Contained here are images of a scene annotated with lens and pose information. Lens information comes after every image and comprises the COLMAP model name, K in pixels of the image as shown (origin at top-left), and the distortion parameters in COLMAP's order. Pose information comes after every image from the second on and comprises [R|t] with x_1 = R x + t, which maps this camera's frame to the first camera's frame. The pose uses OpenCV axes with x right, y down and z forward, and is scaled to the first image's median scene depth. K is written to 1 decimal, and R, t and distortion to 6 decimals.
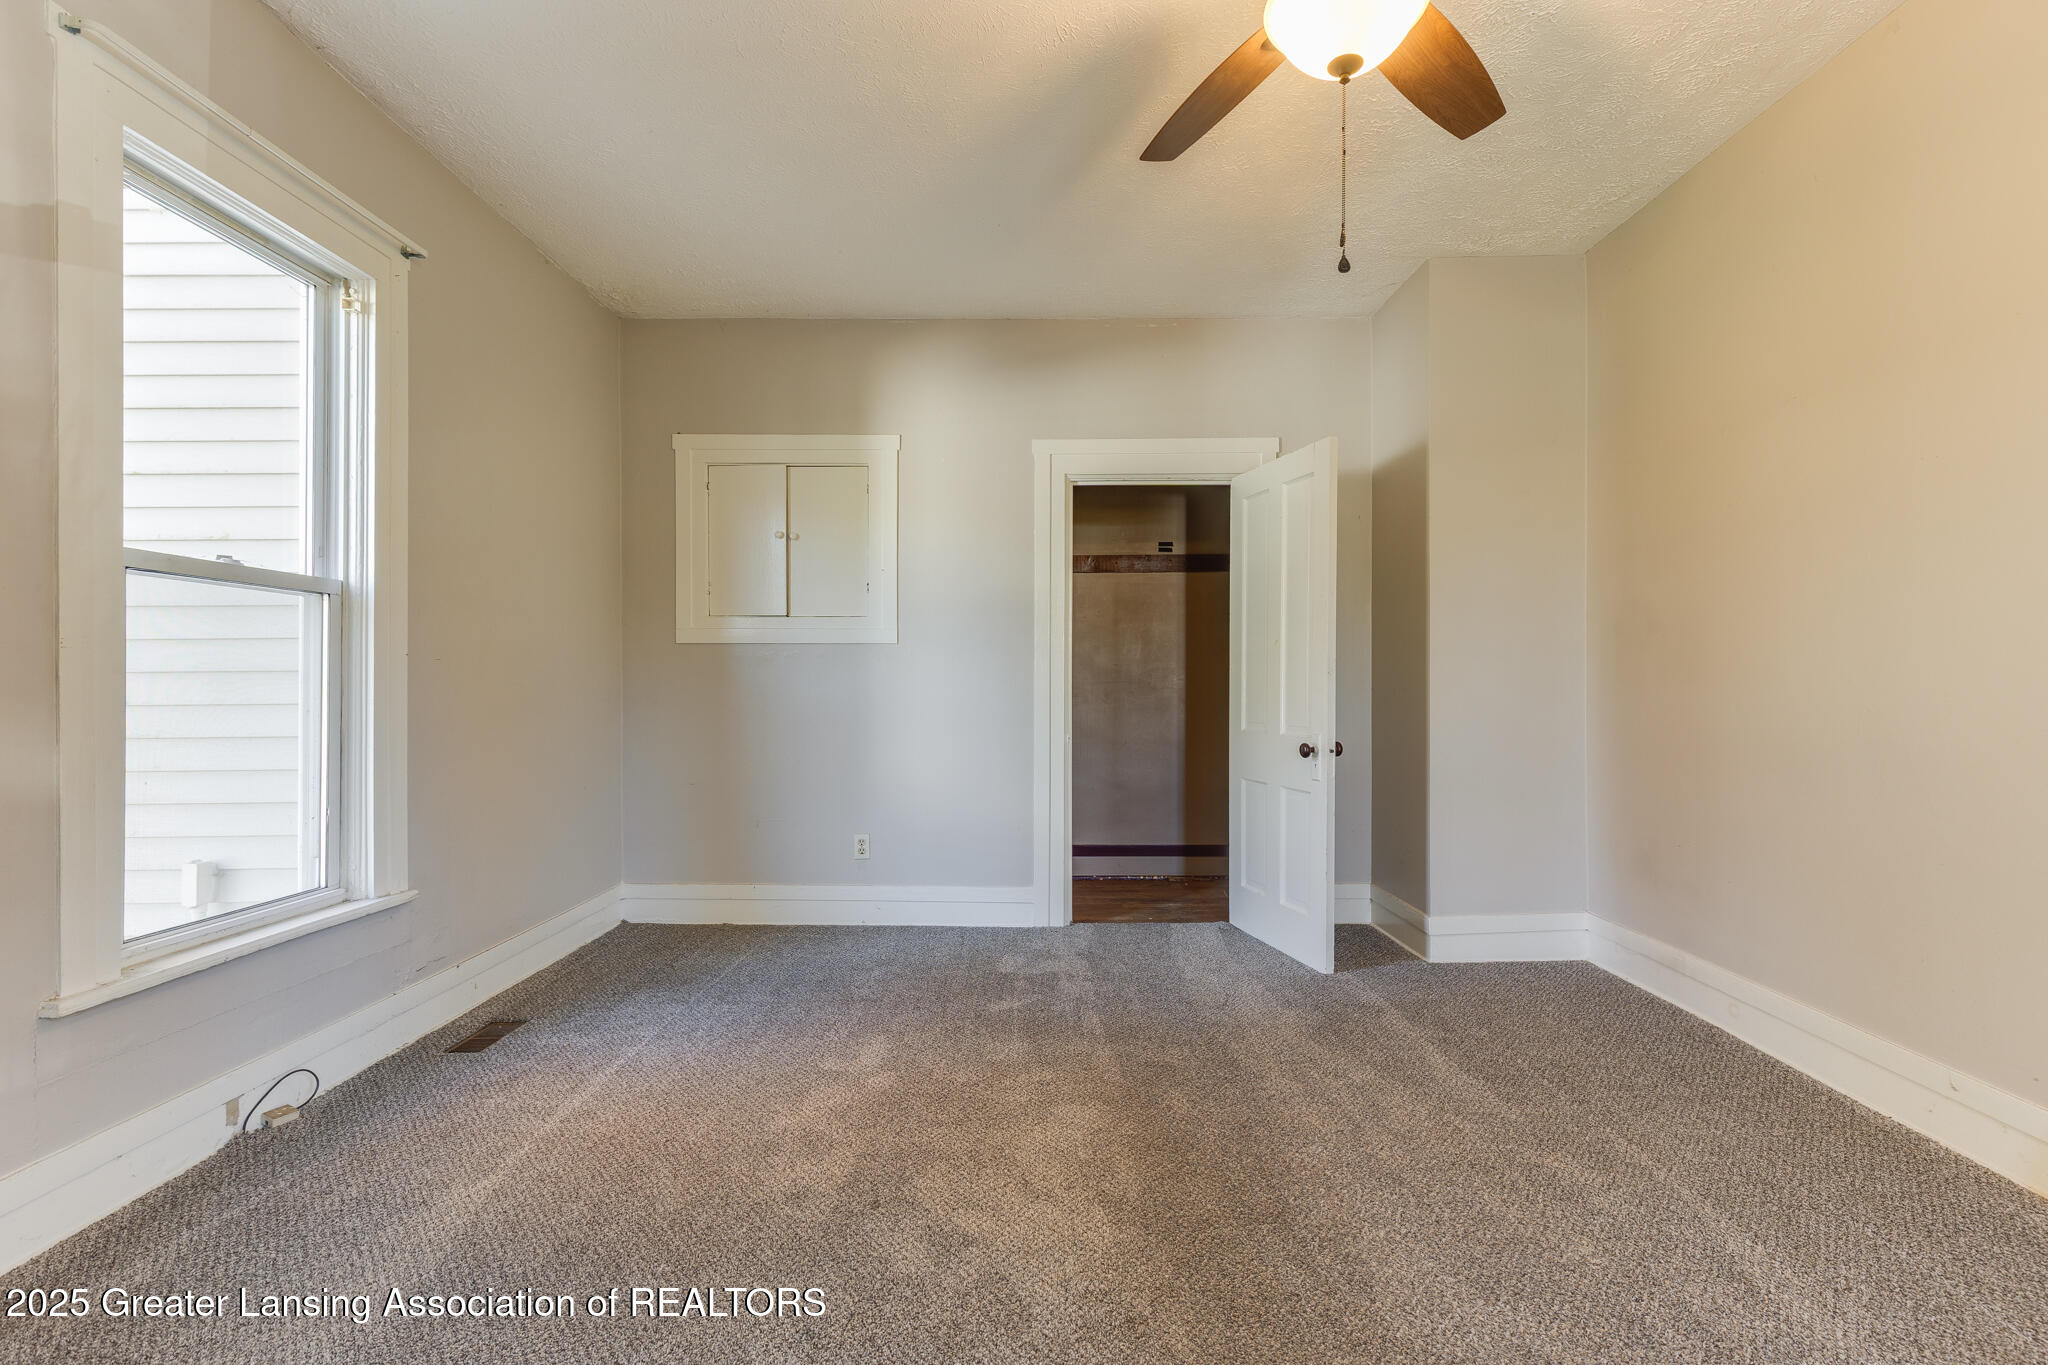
lens RADIAL K [[925.9, 0, 1045.3], [0, 925.9, 690.6], [0, 0, 1]] dist [0.006648, -0.001220]
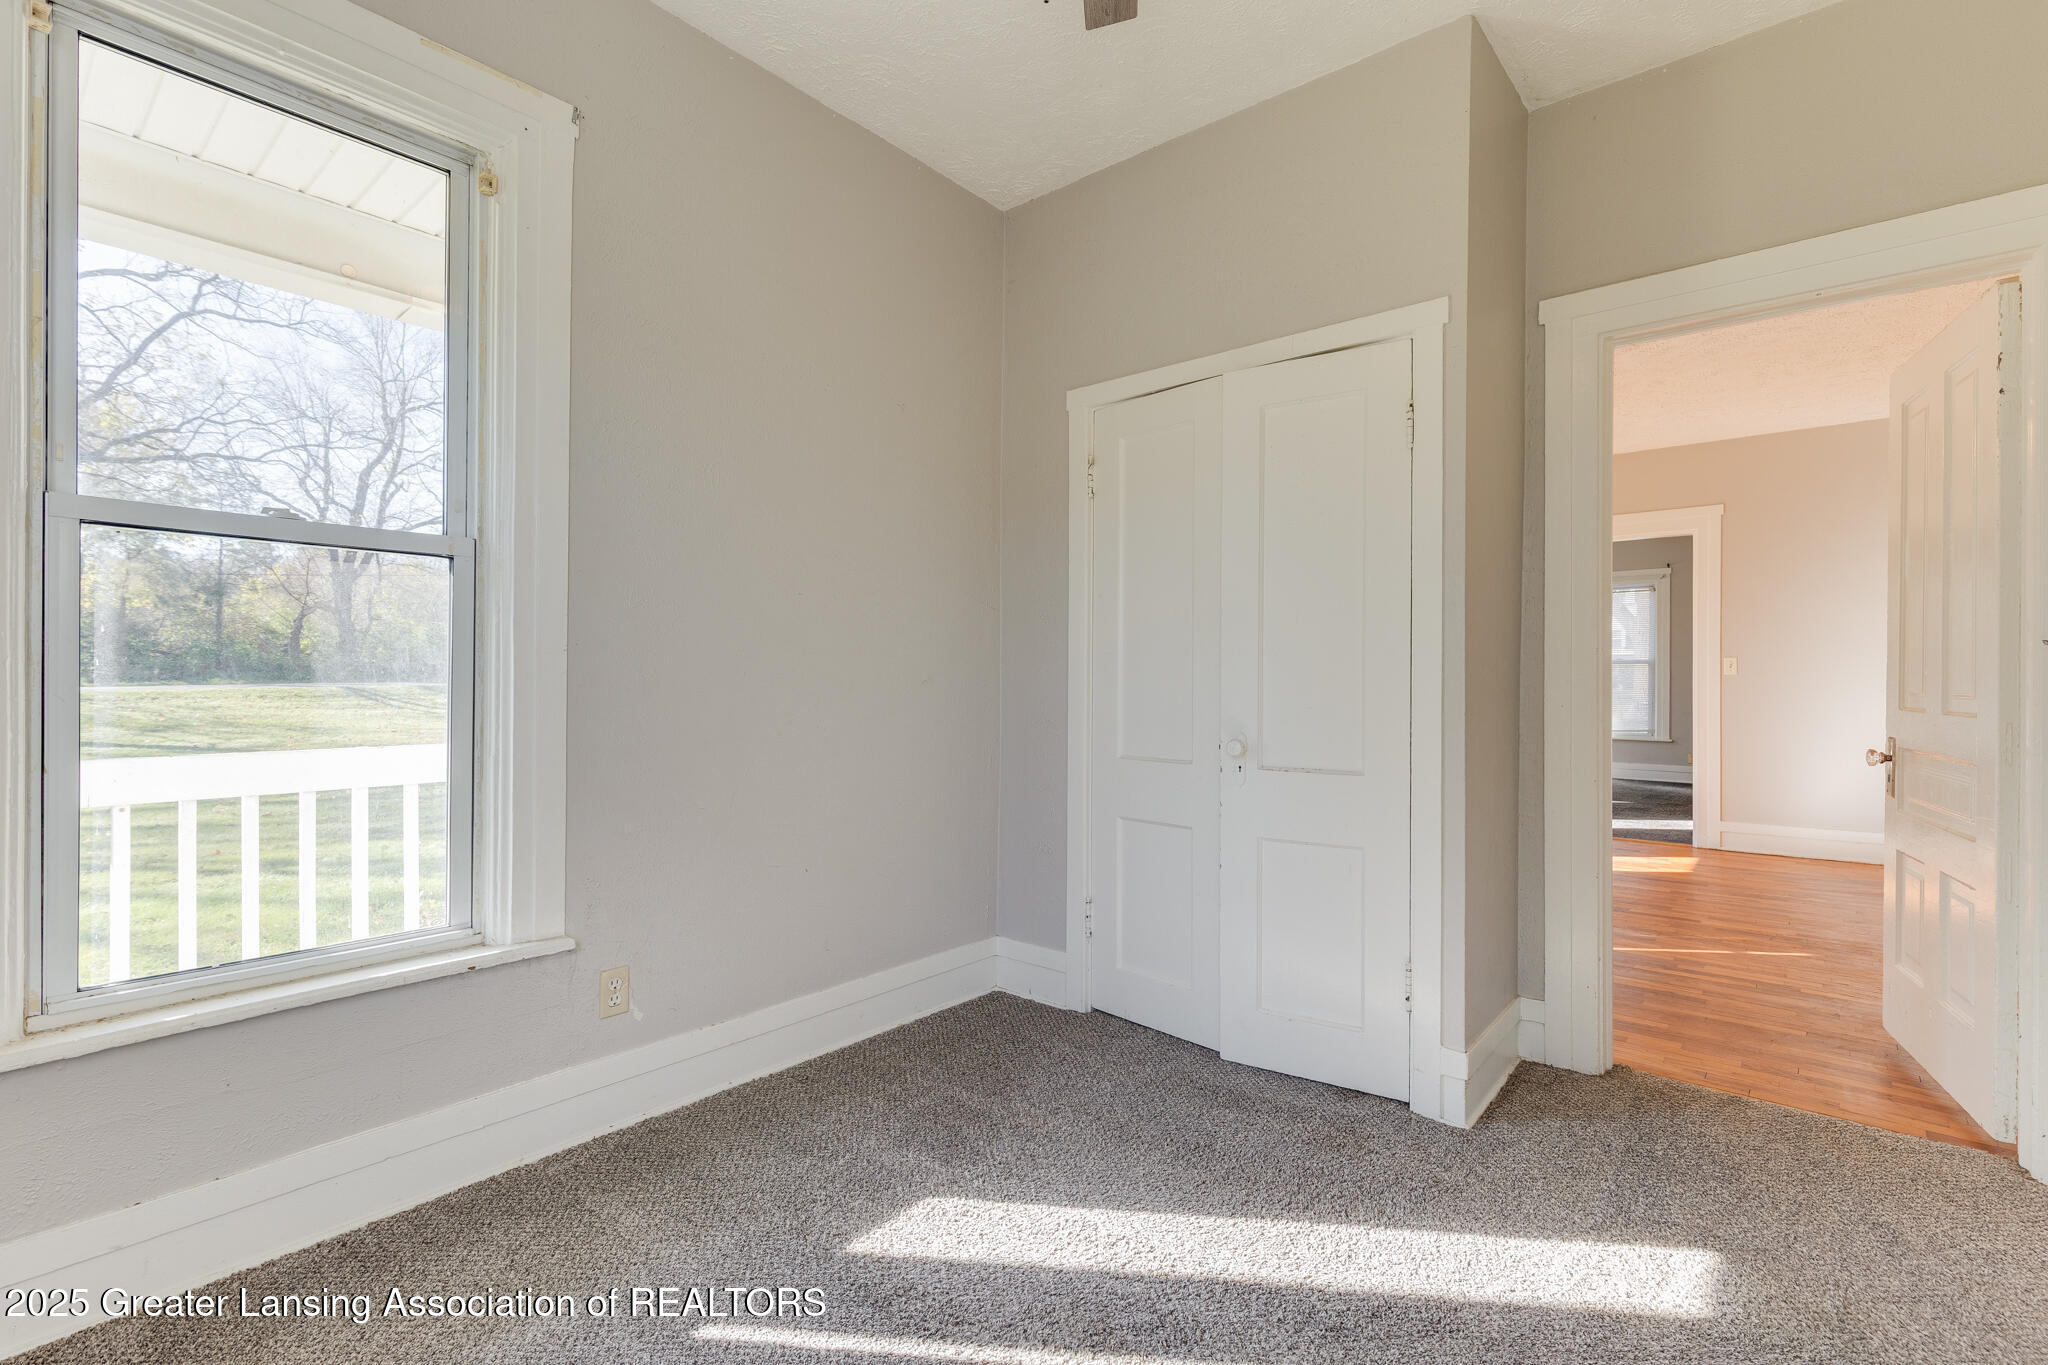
lens RADIAL K [[925.9, 0, 1045.3], [0, 925.9, 690.6], [0, 0, 1]] dist [0.006648, -0.001220]
pose [[0.766757, 0.005446, -0.641914, 0.095362], [-0.004299, 0.999985, 0.003350, 0.004207], [0.641923, 0.000191, 0.766769, 0.551104]]
